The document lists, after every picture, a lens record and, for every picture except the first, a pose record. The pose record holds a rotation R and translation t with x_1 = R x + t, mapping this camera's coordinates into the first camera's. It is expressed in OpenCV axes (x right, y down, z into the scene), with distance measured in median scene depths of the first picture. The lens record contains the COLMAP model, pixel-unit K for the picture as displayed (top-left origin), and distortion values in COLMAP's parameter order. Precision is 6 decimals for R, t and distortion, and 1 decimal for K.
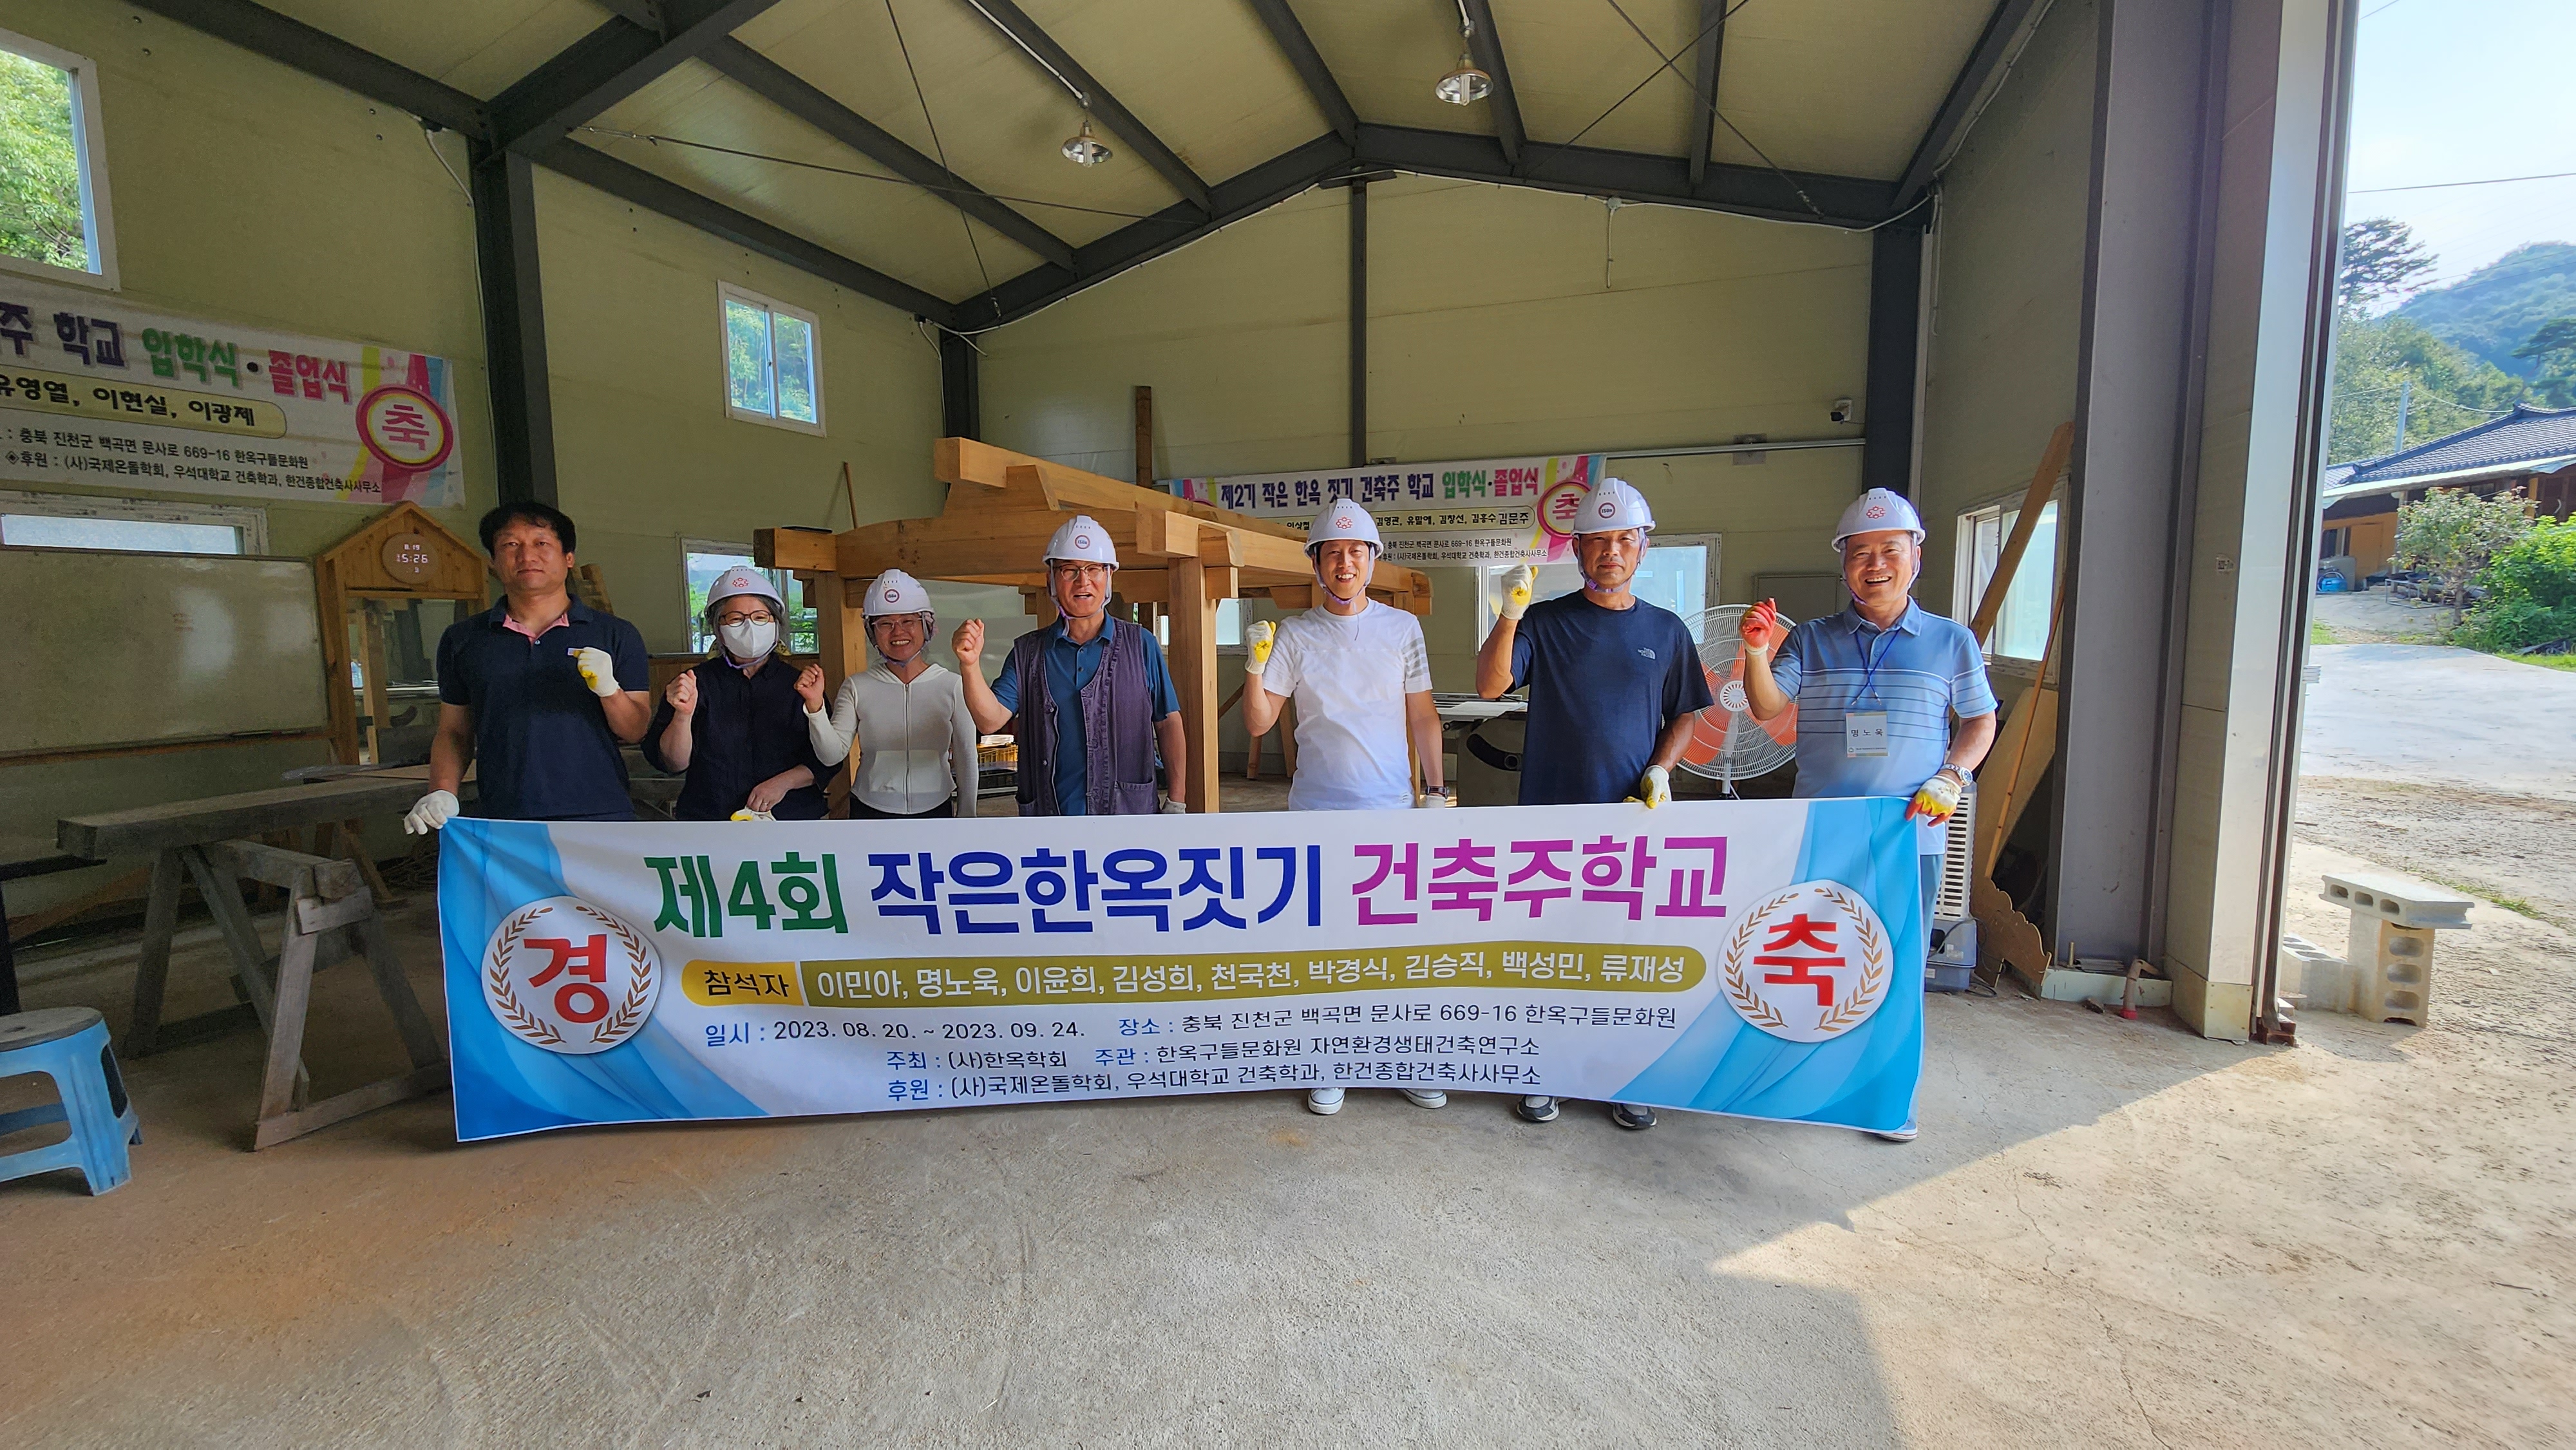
lens RADIAL K [[1013.0, 0, 1293.6], [0, 1013.0, 719.2], [0, 0, 1]] dist [-0.001824, 0.000101]
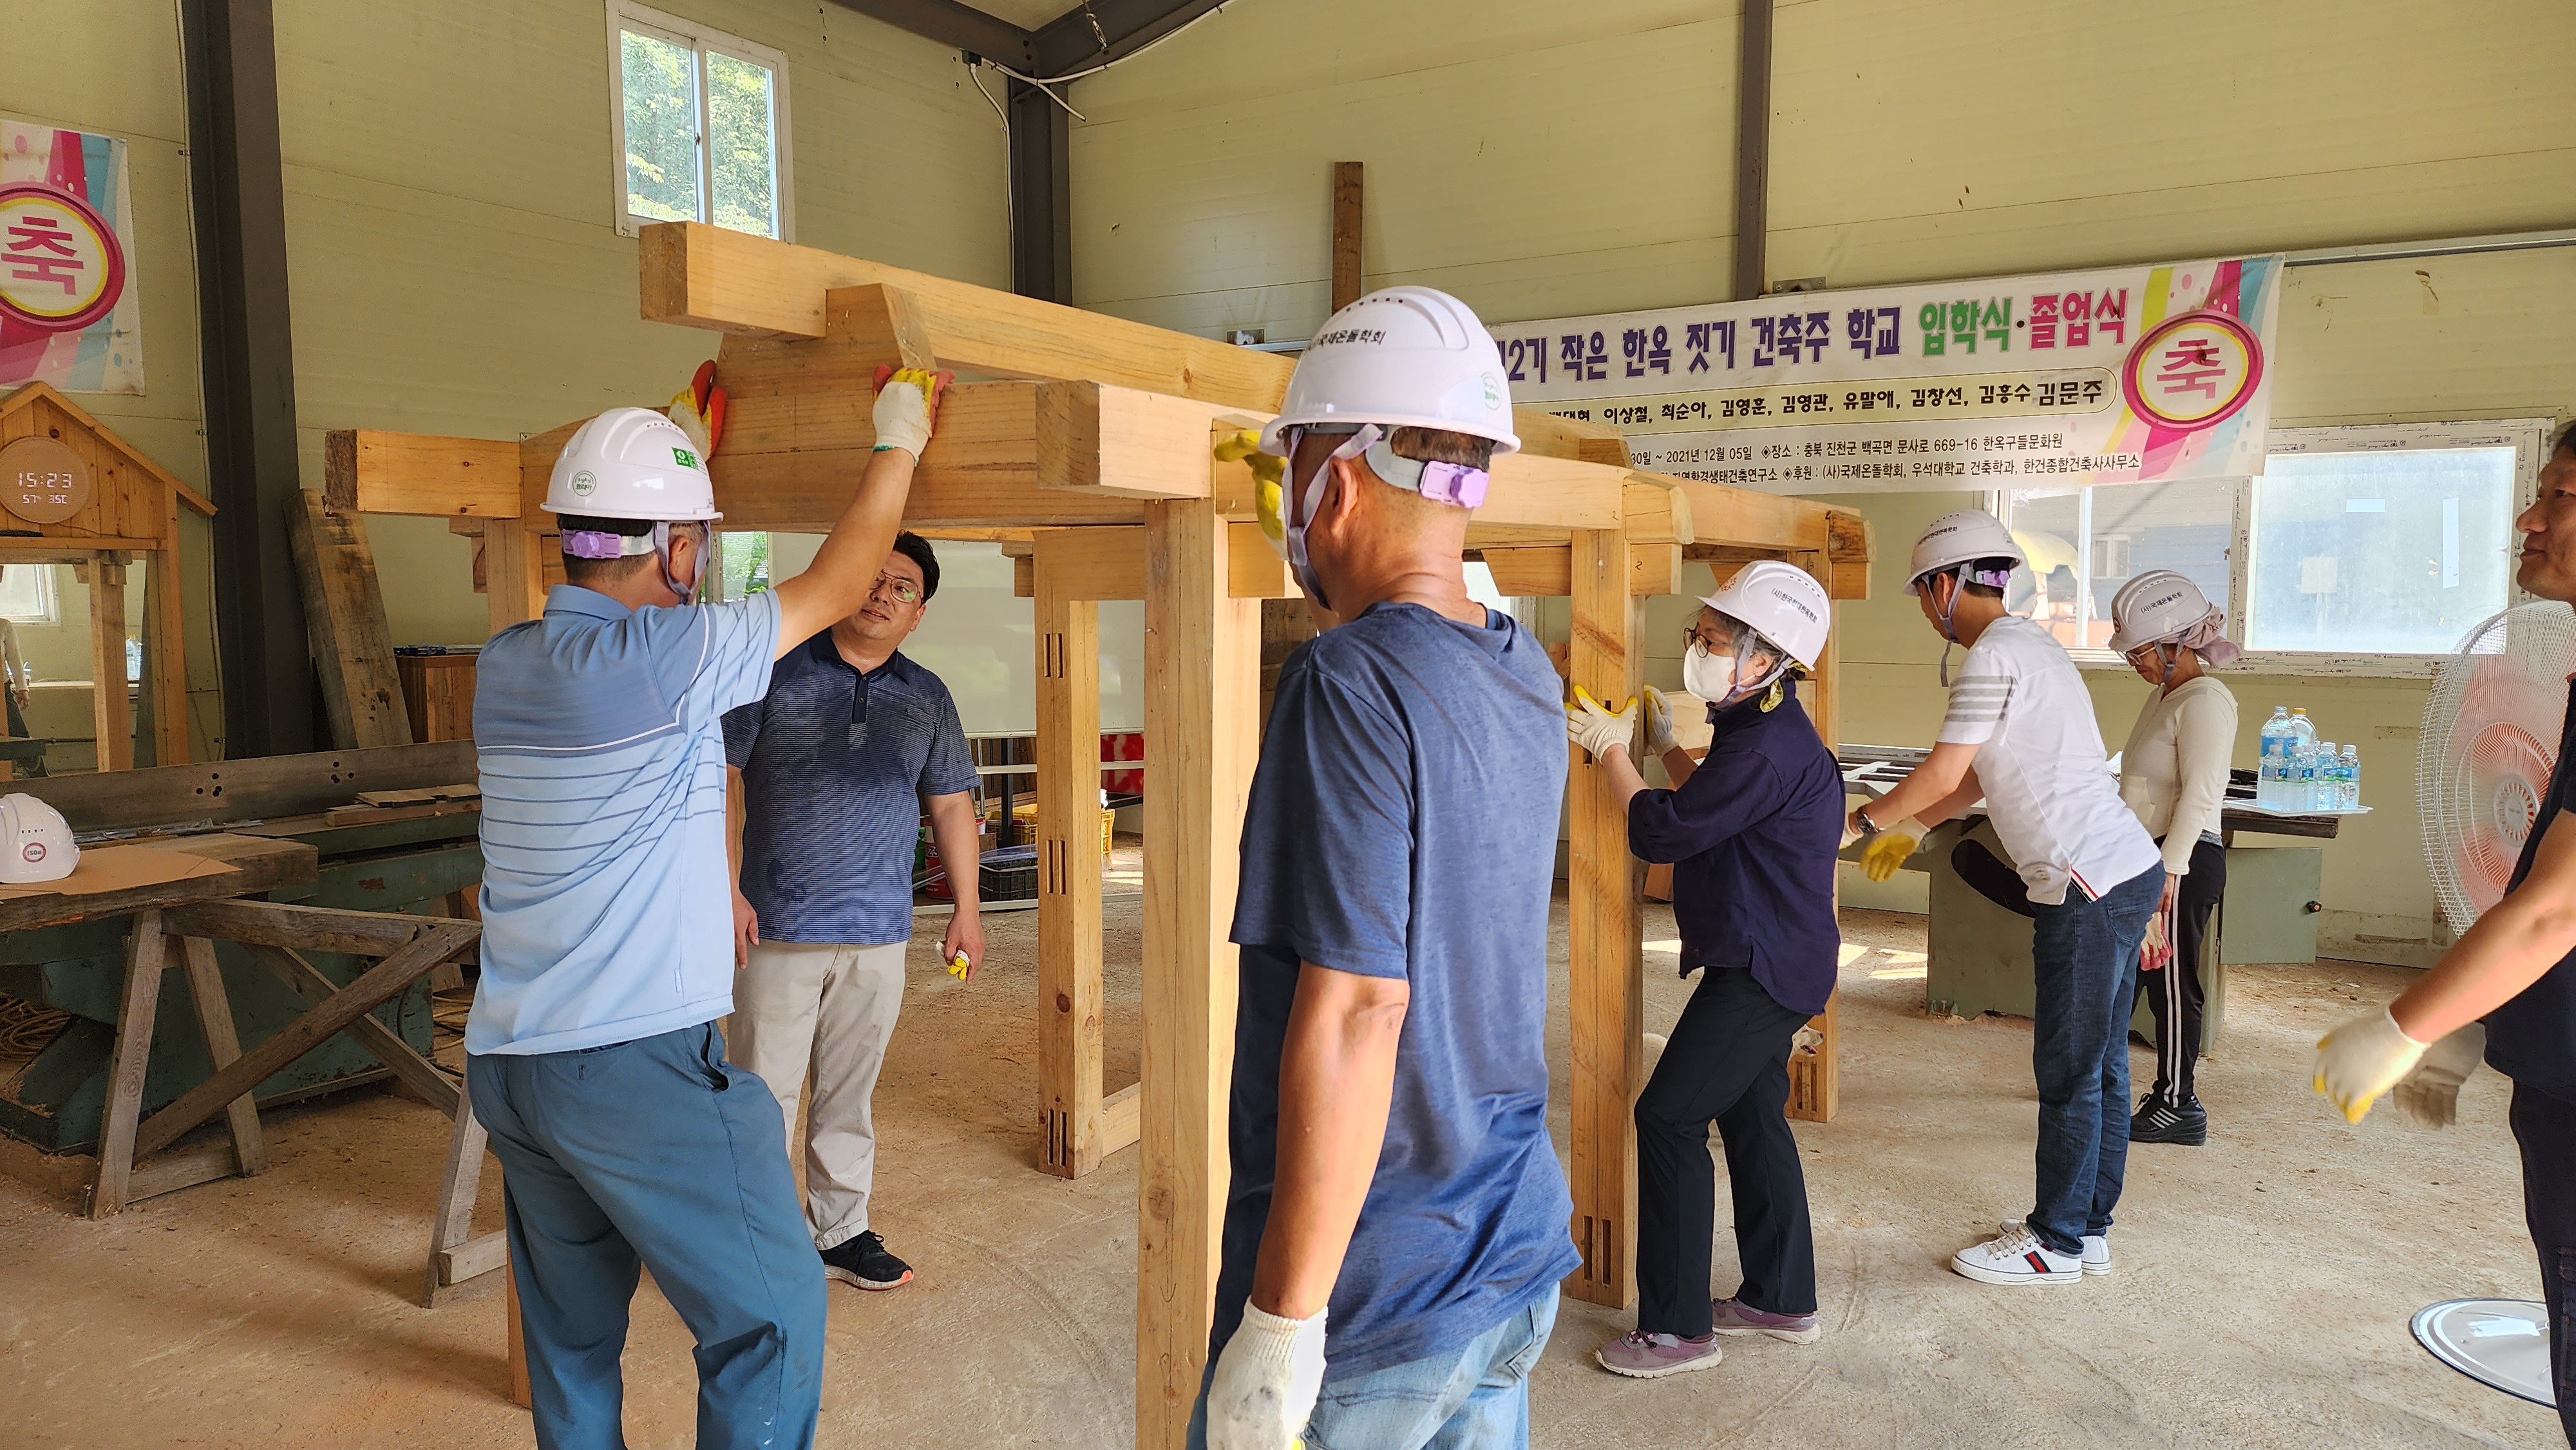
lens RADIAL K [[1720.5, 0, 1284.9], [0, 1720.5, 729.9], [0, 0, 1]] dist [0.035541, -0.010617]
pose [[0.977938, 0.028524, -0.206940, 0.022992], [-0.030212, 0.999531, -0.005002, -0.018660], [0.206700, 0.011143, 0.978341, 0.096648]]
